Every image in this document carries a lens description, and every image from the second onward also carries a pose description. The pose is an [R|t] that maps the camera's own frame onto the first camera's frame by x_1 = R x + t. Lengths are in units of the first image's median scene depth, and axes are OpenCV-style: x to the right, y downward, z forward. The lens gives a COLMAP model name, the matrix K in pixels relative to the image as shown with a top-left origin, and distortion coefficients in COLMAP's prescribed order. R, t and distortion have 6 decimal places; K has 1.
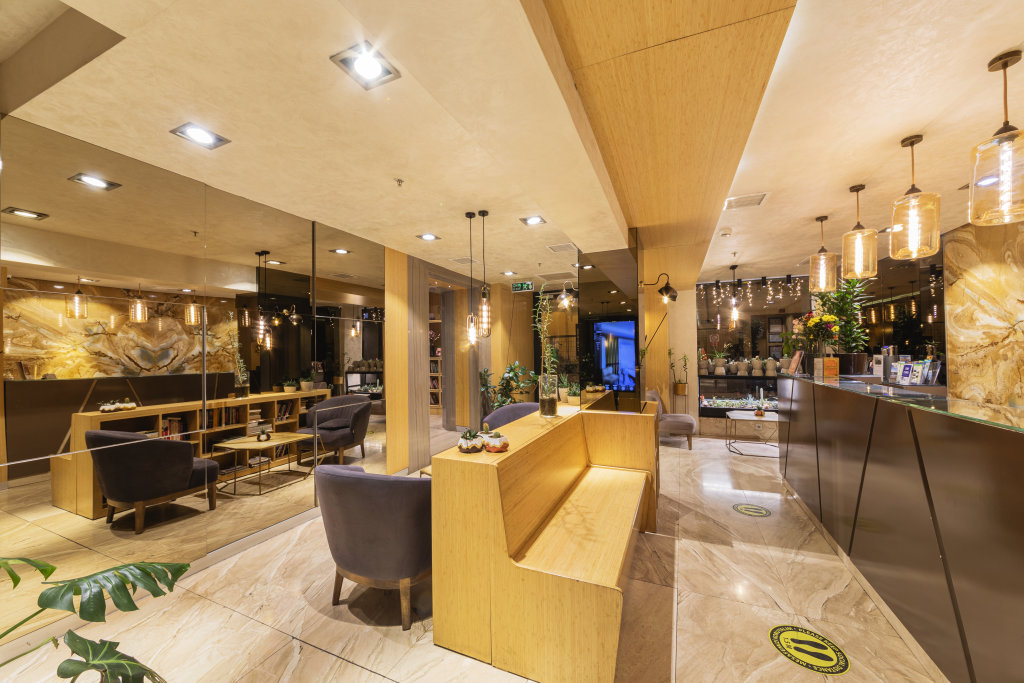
lens RADIAL K [[380.3, 0, 512.0], [0, 380.3, 341.5], [0, 0, 1]] dist [0.000460, 0.000039]
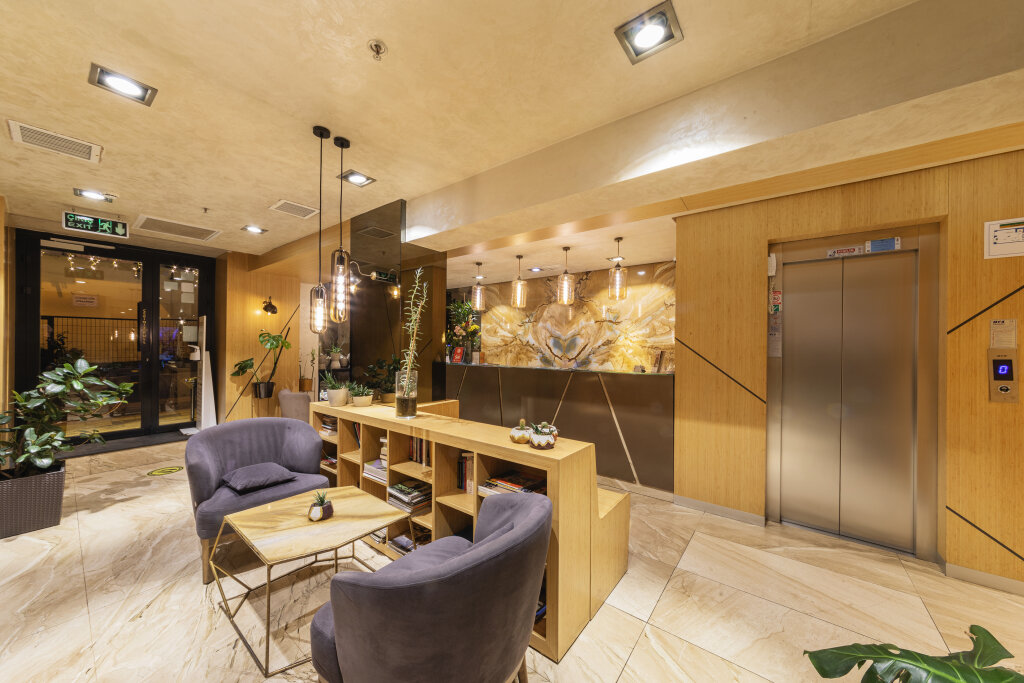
lens RADIAL K [[358.2, 0, 512.0], [0, 358.2, 341.5], [0, 0, 1]] dist [-0.013397, 0.004338]
pose [[0.238970, 0.027188, 0.970646, -0.561012], [-0.036090, 0.999166, -0.019101, 0.022412], [-0.970356, -0.030466, 0.239752, 0.479259]]
